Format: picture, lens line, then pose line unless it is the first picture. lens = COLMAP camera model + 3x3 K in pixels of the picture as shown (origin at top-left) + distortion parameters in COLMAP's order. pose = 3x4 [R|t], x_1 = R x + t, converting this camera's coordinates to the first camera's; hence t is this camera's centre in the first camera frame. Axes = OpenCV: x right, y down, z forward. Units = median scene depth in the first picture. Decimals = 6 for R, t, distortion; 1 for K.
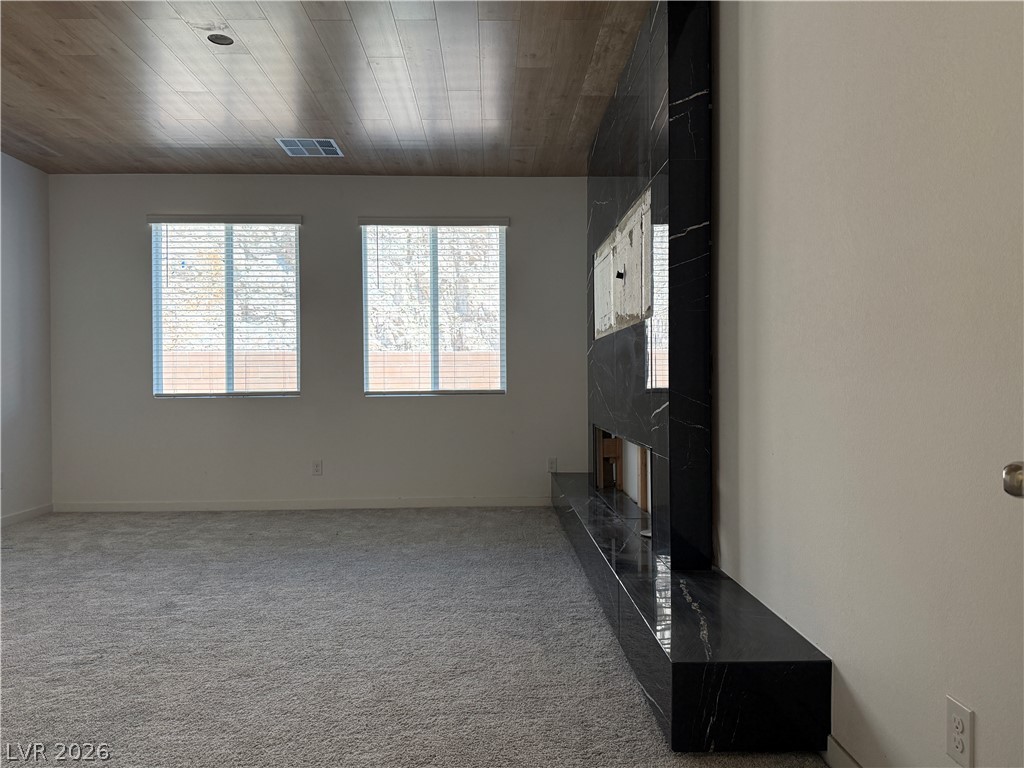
lens RADIAL K [[718.0, 0, 504.8], [0, 718.0, 382.5], [0, 0, 1]] dist [0.058908, -0.084441]
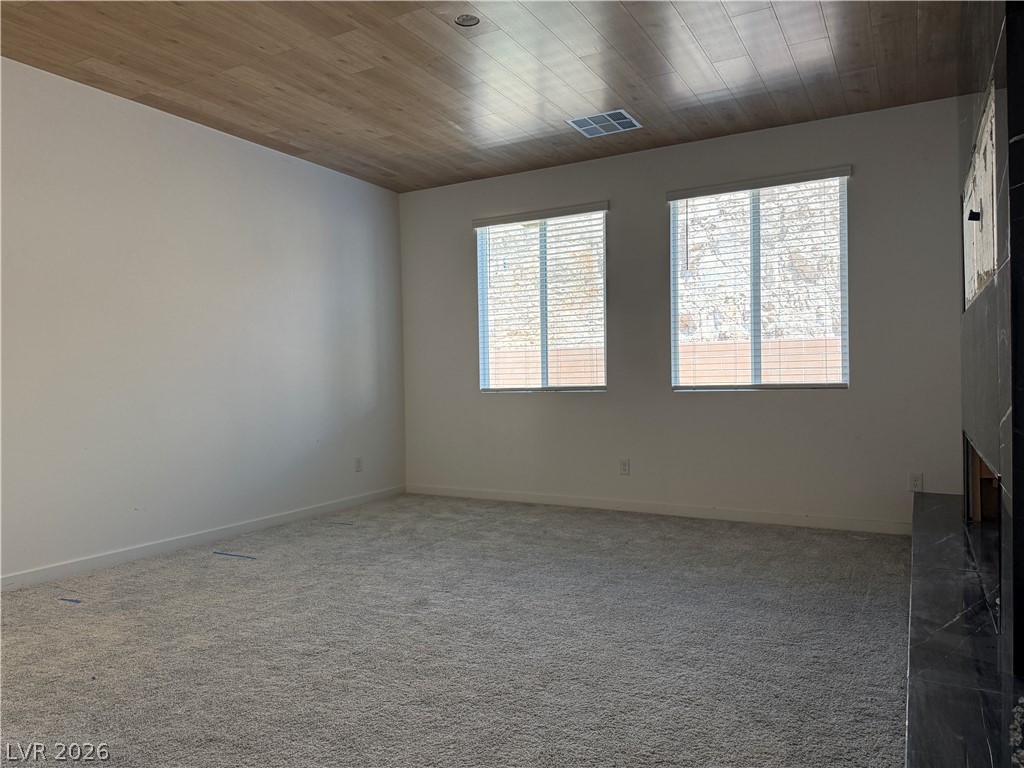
lens RADIAL K [[718.0, 0, 503.0], [0, 718.0, 382.8], [0, 0, 1]] dist [0.058908, -0.084441]
pose [[0.862001, -0.005849, -0.506874, 0.084738], [0.011386, 0.999905, 0.007825, -0.000808], [0.506779, -0.012517, 0.861985, 0.123938]]
